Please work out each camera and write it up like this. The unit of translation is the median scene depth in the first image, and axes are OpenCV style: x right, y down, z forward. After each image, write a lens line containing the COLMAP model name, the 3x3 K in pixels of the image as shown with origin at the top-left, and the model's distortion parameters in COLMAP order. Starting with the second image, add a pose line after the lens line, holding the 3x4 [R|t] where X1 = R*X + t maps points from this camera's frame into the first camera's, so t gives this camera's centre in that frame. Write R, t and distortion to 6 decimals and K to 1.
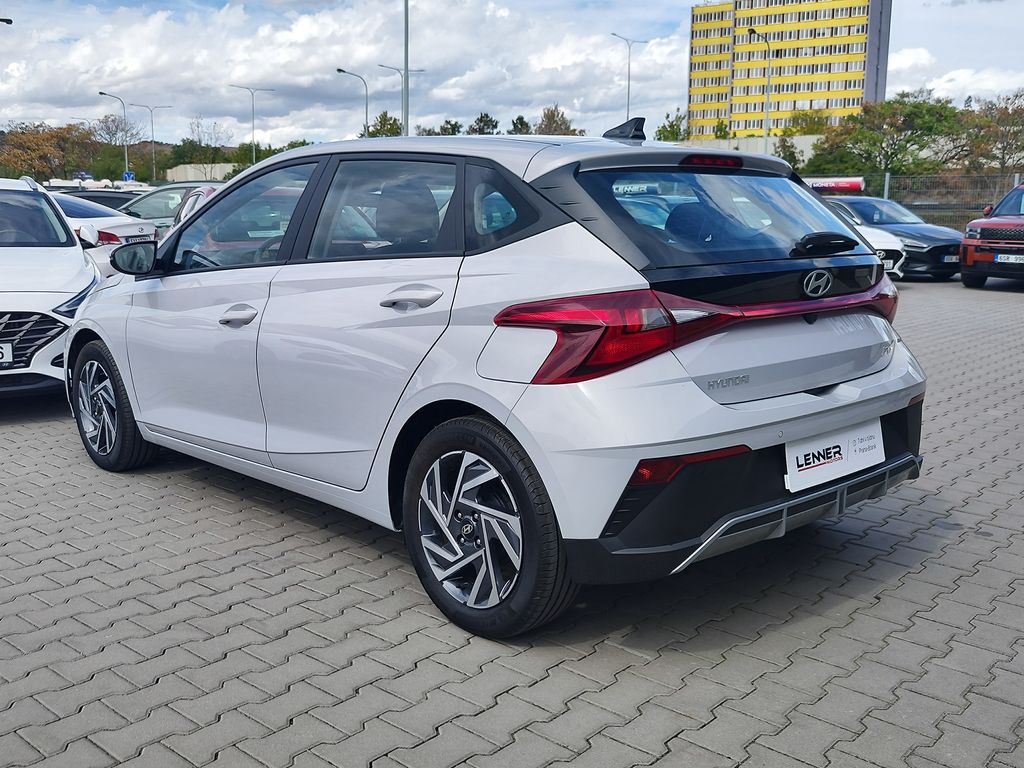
lens RADIAL K [[1010.6, 0, 514.5], [0, 1010.6, 380.6], [0, 0, 1]] dist [0.019446, 0.000000]
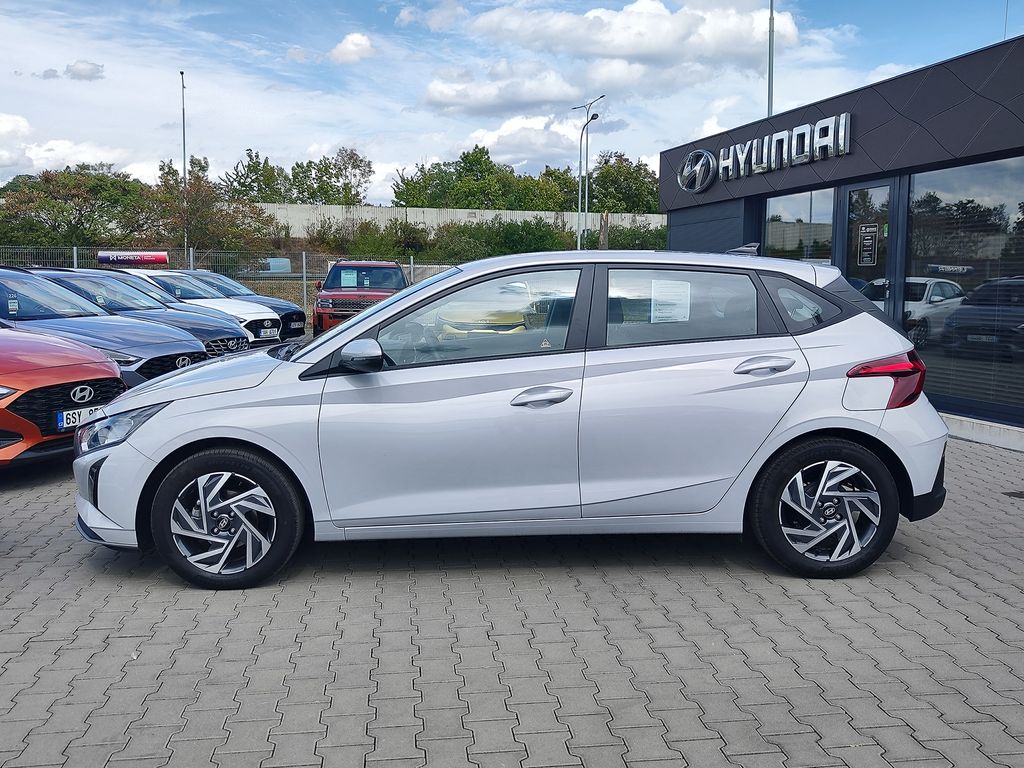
lens RADIAL K [[1010.6, 0, 511.5], [0, 1010.6, 384.6], [0, 0, 1]] dist [0.019446, 0.000000]
pose [[0.669004, -0.083371, 0.738568, -1.462884], [0.127470, 0.991836, -0.003503, -0.099044], [-0.732247, 0.096488, 0.674169, 0.287753]]
